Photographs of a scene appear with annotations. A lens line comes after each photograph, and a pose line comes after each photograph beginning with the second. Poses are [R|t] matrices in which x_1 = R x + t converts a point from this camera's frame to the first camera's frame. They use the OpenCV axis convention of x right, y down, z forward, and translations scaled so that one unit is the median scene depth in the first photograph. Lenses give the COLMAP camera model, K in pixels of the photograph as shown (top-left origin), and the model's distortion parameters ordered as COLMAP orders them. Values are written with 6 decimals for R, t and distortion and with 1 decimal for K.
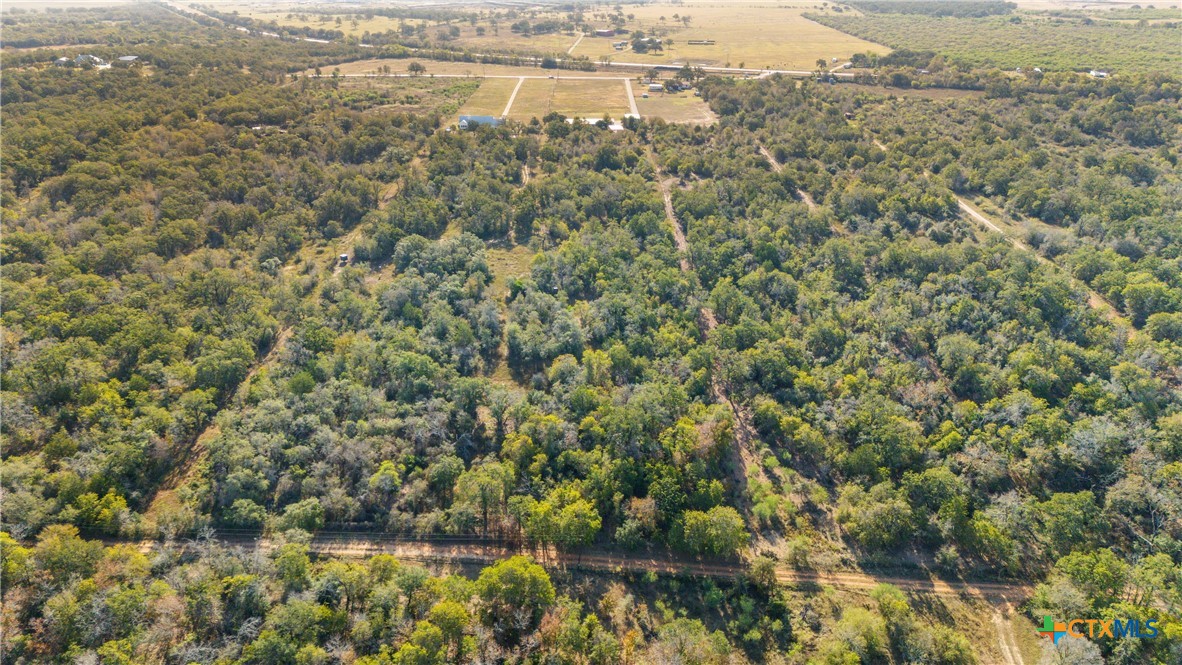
lens RADIAL K [[856.4, 0, 591.0], [0, 856.4, 332.5], [0, 0, 1]] dist [0.078139, -0.071863]
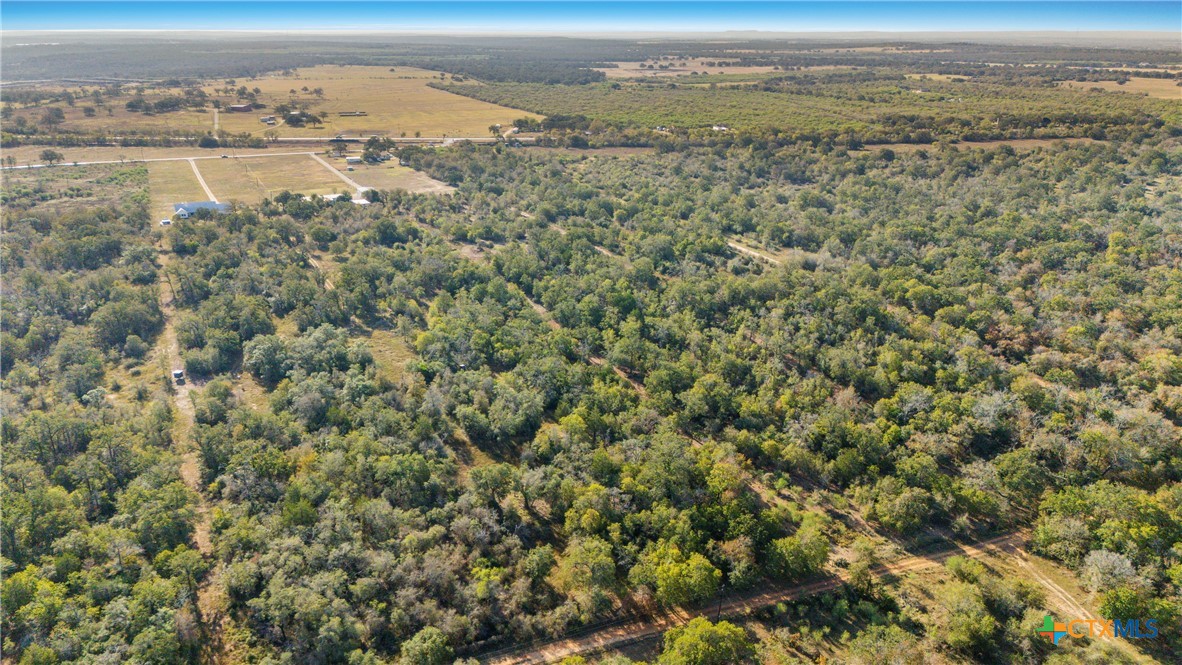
lens RADIAL K [[874.7, 0, 591.0], [0, 874.7, 332.5], [0, 0, 1]] dist [0.045312, -0.068931]
pose [[0.900166, -0.144330, 0.410938, -0.160657], [0.175533, 0.983700, -0.039012, -0.013159], [-0.398609, 0.107250, 0.910828, 0.027053]]
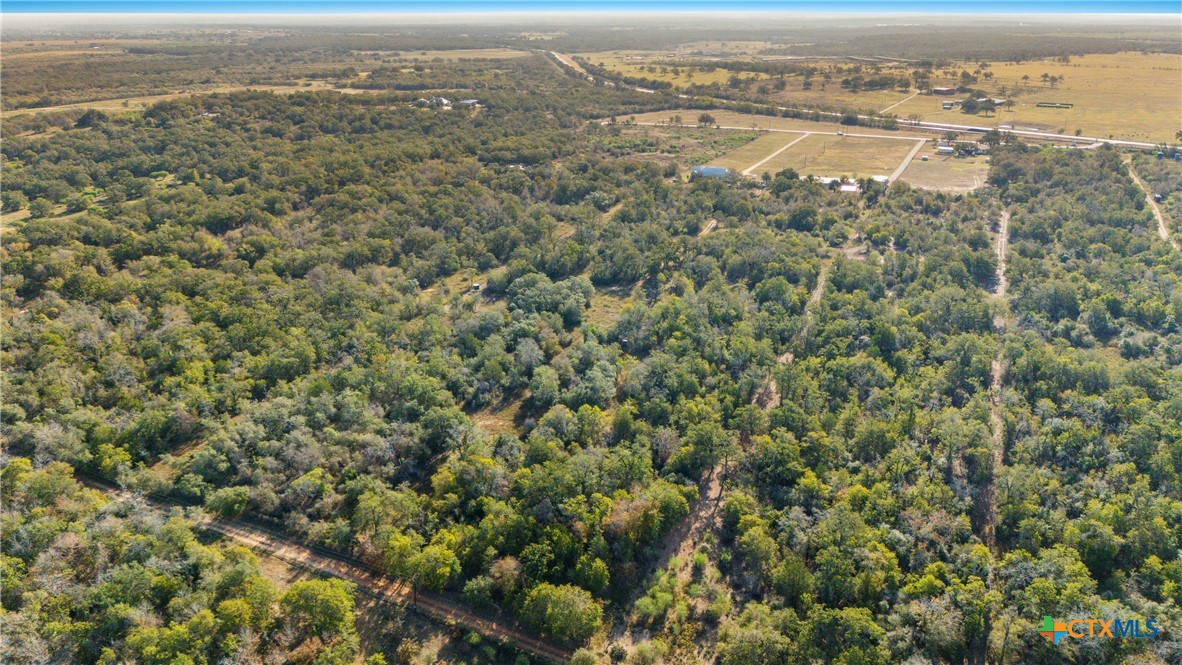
lens RADIAL K [[874.7, 0, 591.0], [0, 874.7, 332.5], [0, 0, 1]] dist [0.045312, -0.068931]
pose [[0.913123, 0.139366, -0.383124, 0.158232], [-0.161982, 0.986418, -0.027240, -0.014533], [0.374124, 0.086932, 0.923295, 0.034192]]
